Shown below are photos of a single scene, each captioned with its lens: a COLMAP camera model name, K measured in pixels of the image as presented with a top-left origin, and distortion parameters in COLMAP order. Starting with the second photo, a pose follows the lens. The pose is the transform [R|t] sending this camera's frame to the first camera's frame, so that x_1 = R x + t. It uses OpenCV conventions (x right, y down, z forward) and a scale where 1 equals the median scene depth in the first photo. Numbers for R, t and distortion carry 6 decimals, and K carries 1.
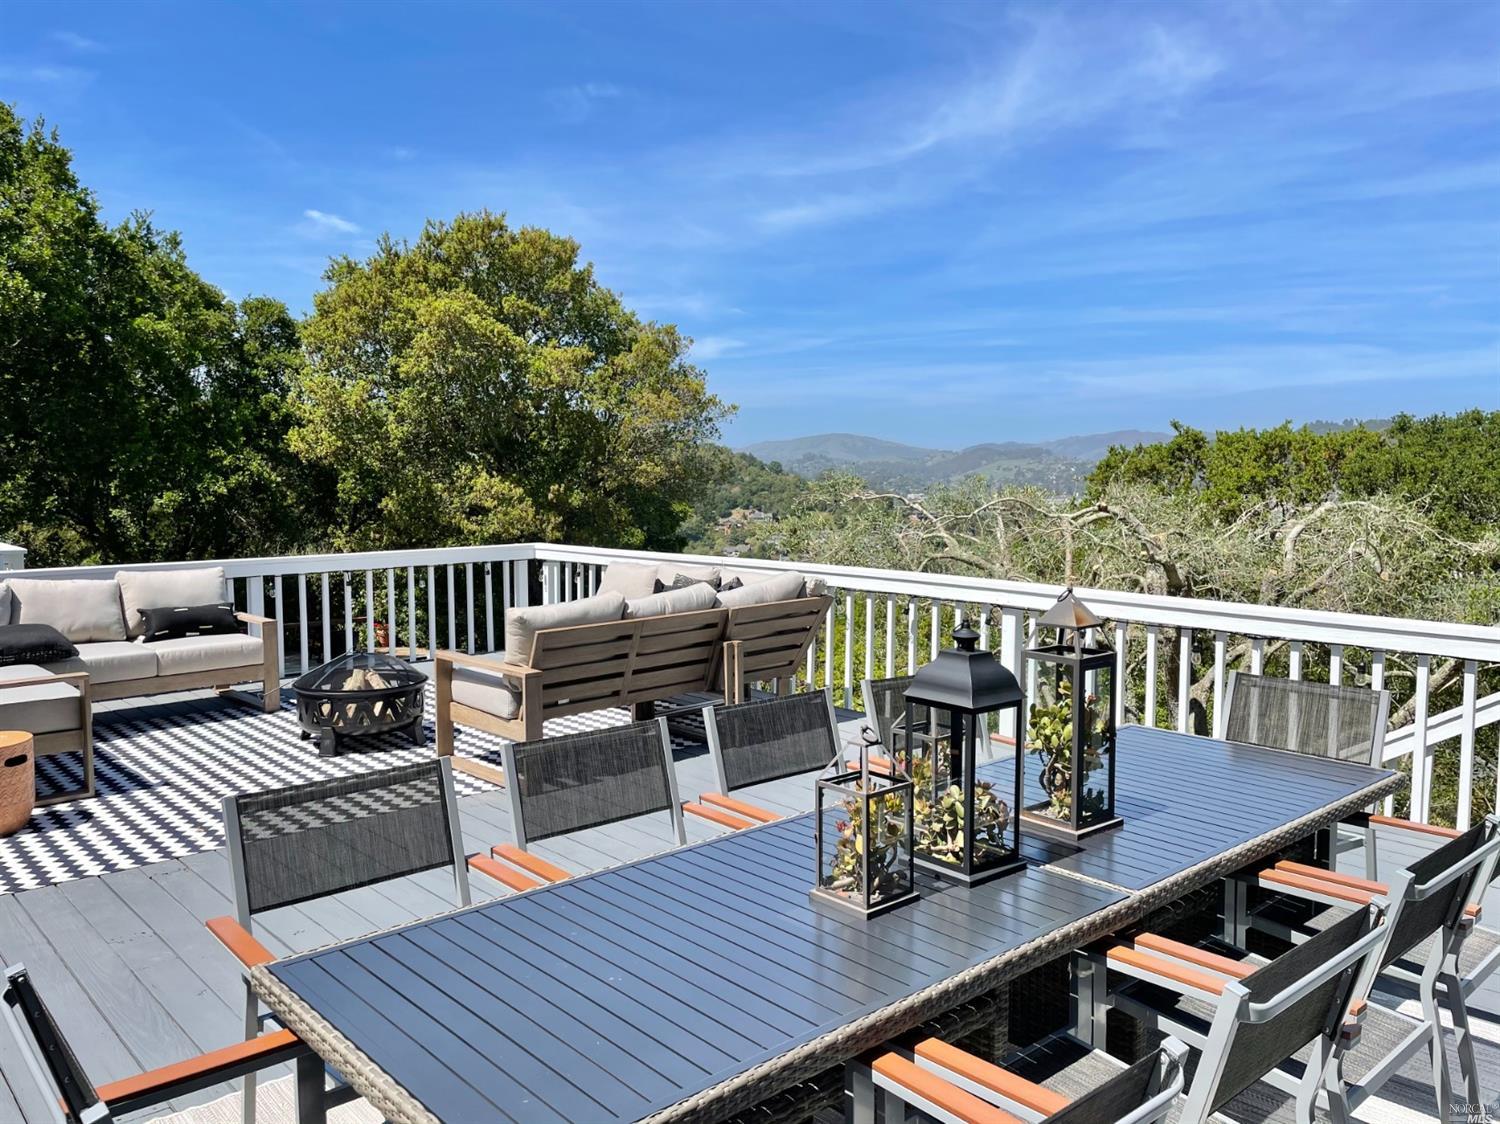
lens RADIAL K [[1142.3, 0, 750.4], [0, 1142.3, 559.1], [0, 0, 1]] dist [0.092048, -0.128095]
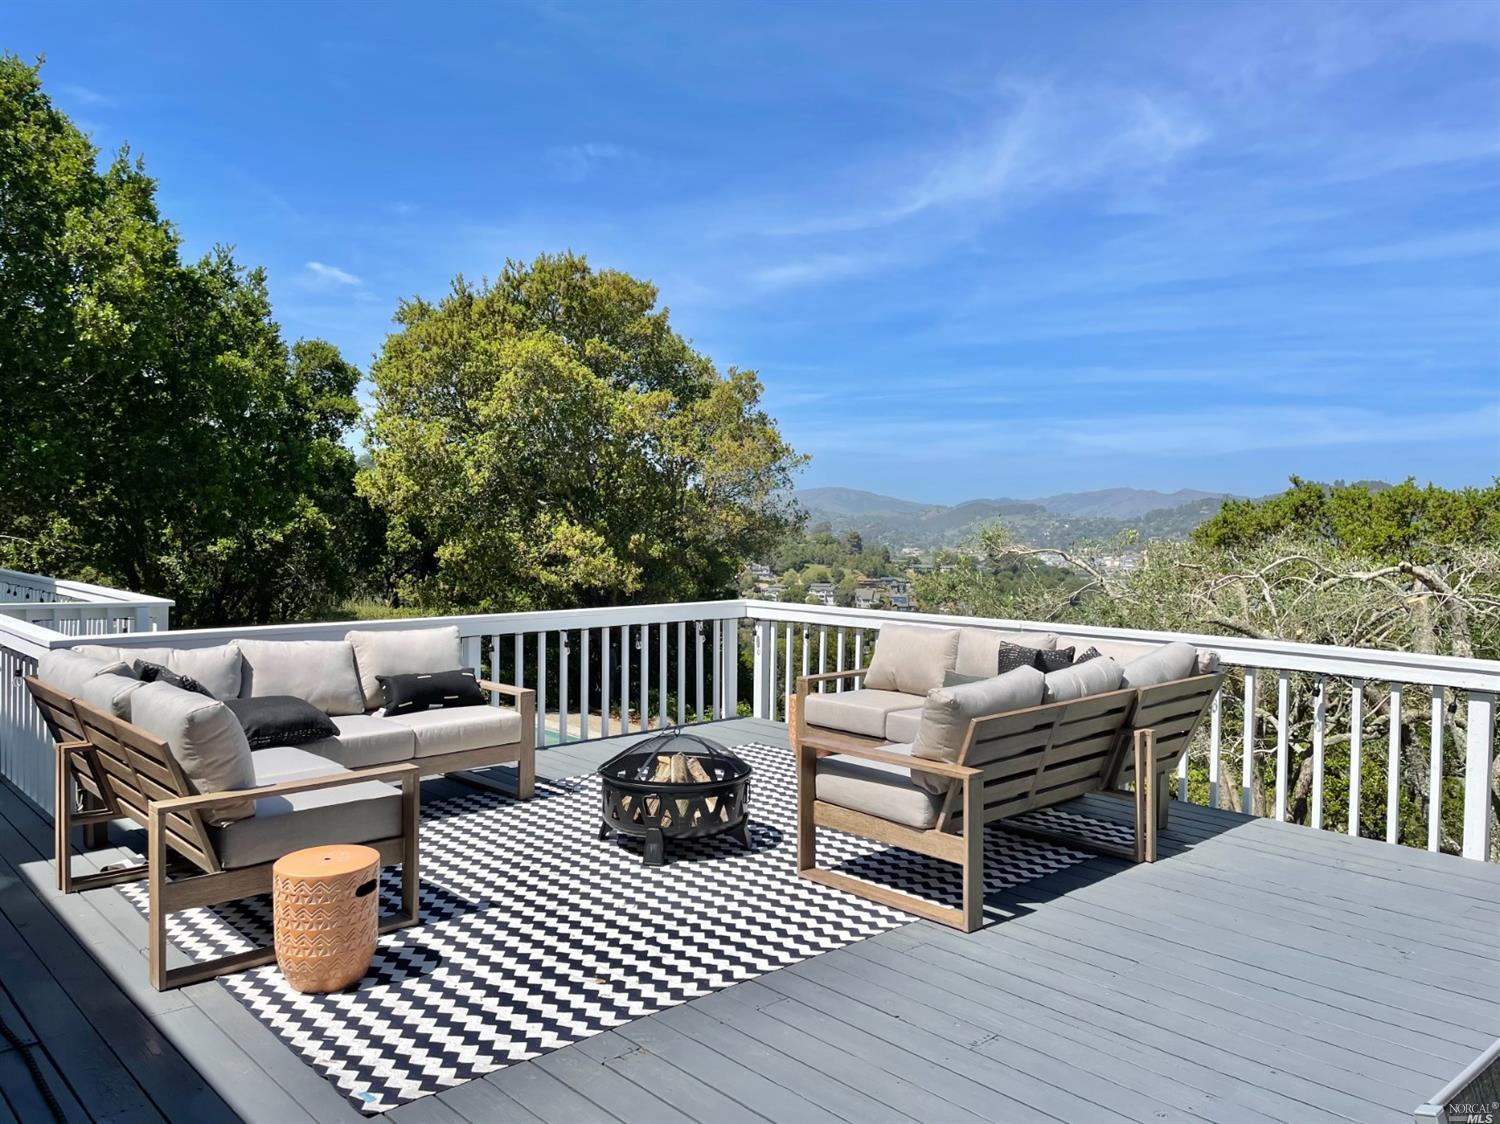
lens RADIAL K [[1142.3, 0, 750.4], [0, 1142.3, 559.1], [0, 0, 1]] dist [0.092048, -0.128095]
pose [[0.999926, 0.012019, 0.002094, -0.091776], [-0.011912, 0.998910, -0.045134, -0.002714], [-0.002634, 0.045106, 0.998979, 0.054469]]
